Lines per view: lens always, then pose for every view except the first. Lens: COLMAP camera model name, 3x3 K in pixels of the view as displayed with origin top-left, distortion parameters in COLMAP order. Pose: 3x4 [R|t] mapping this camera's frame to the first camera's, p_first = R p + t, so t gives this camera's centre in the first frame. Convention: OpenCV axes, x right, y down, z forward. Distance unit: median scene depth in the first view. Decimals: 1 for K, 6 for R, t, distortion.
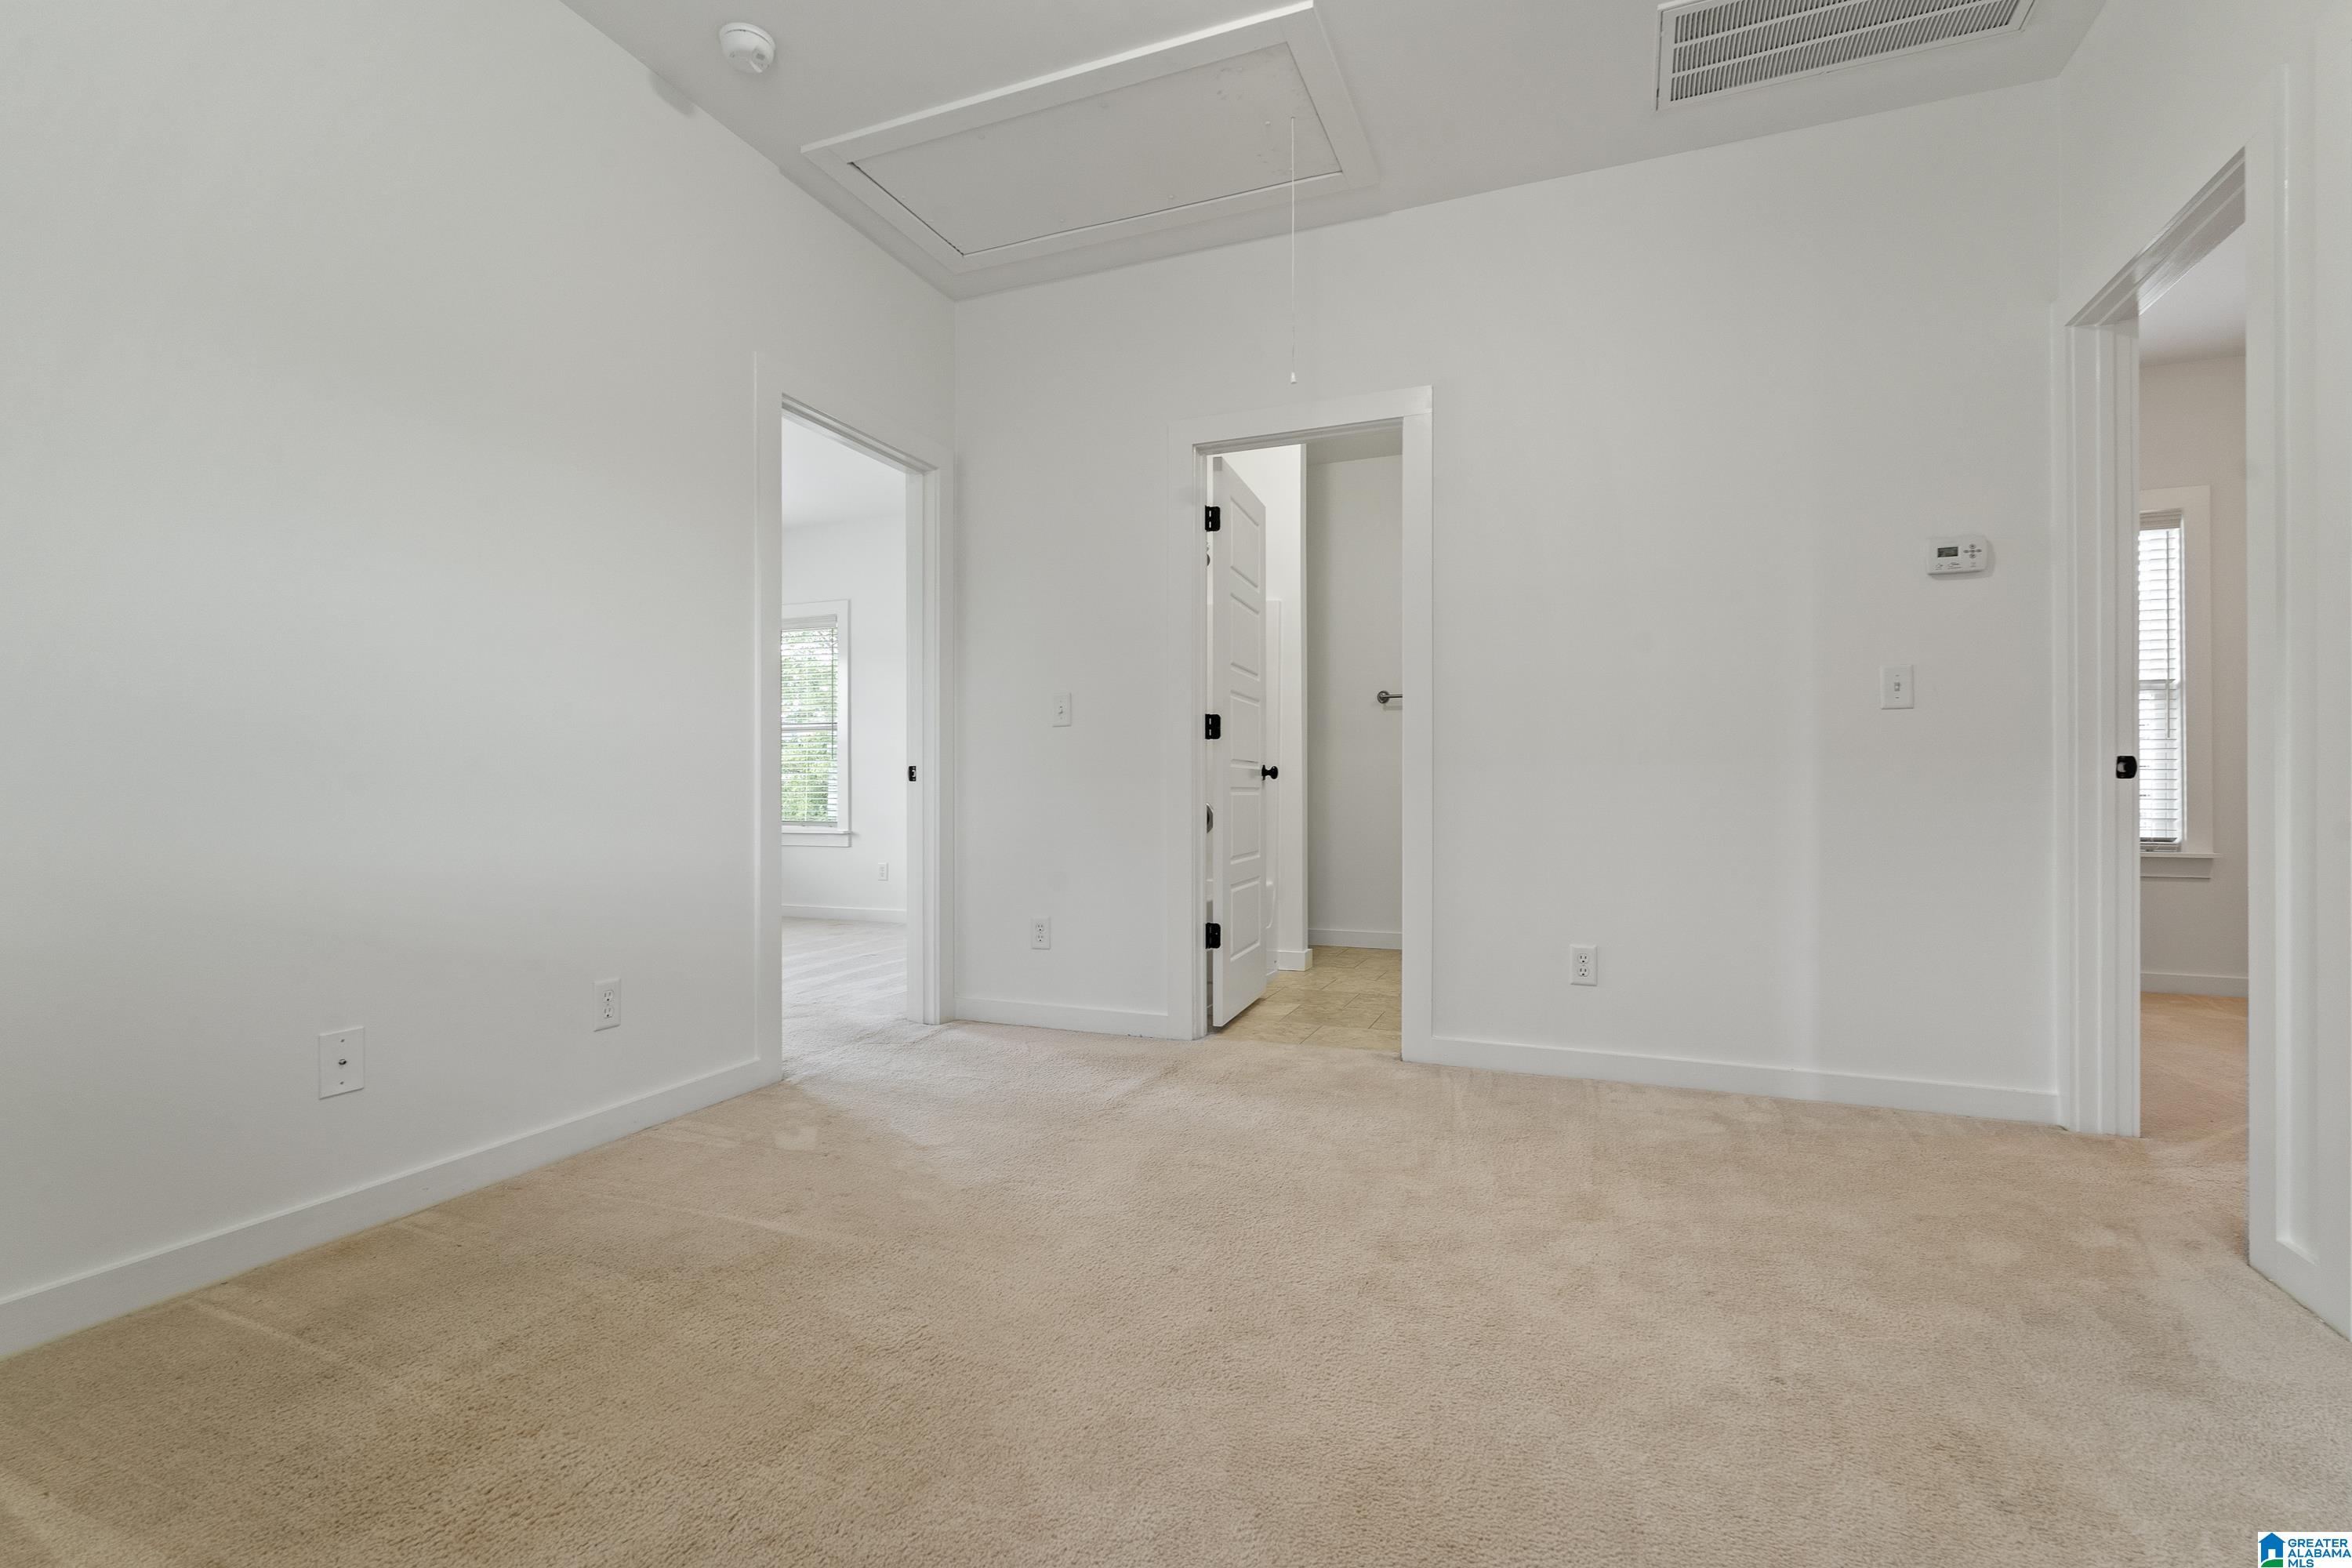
lens RADIAL K [[1050.9, 0, 1176.0], [0, 1050.9, 784.0], [0, 0, 1]] dist [-0.000855, -0.000172]
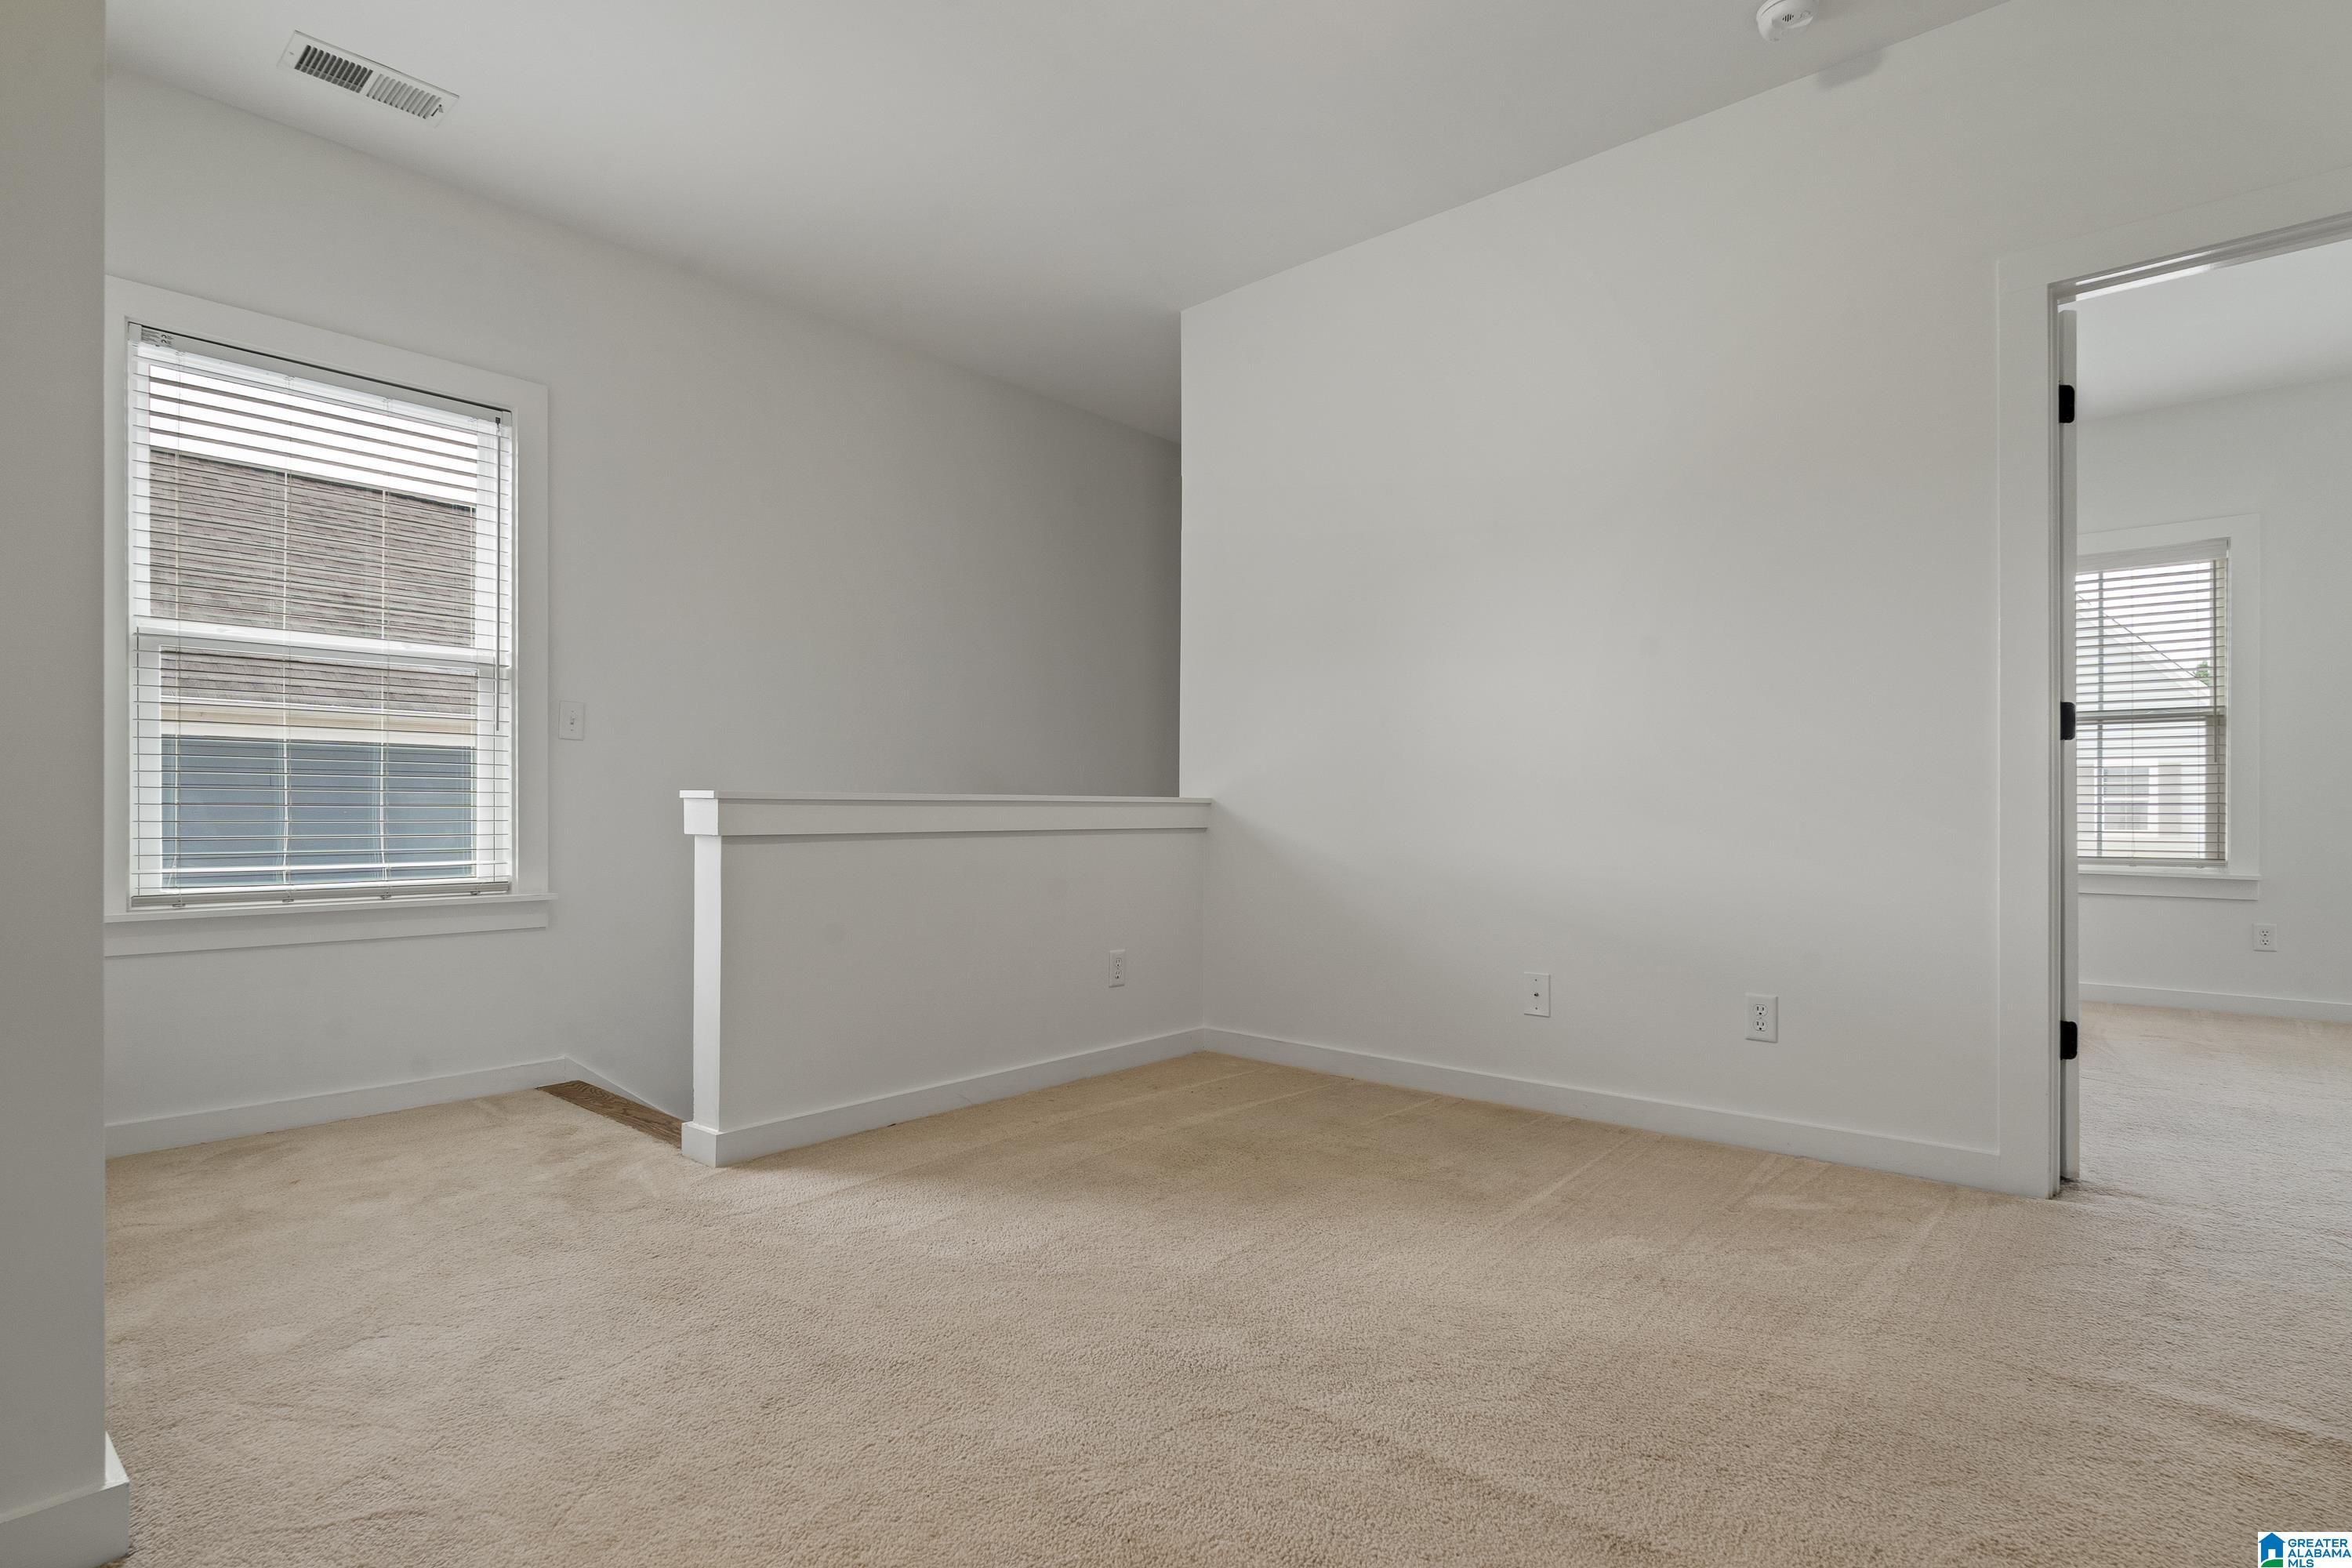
lens RADIAL K [[1205.2, 0, 1171.7], [0, 1205.2, 811.7], [0, 0, 1]] dist [0.000967, 0.000130]
pose [[-0.324766, 0.002679, -0.945790, 0.827040], [0.003725, 0.999992, 0.001553, -0.000362], [0.945787, -0.003019, -0.324774, 0.883231]]
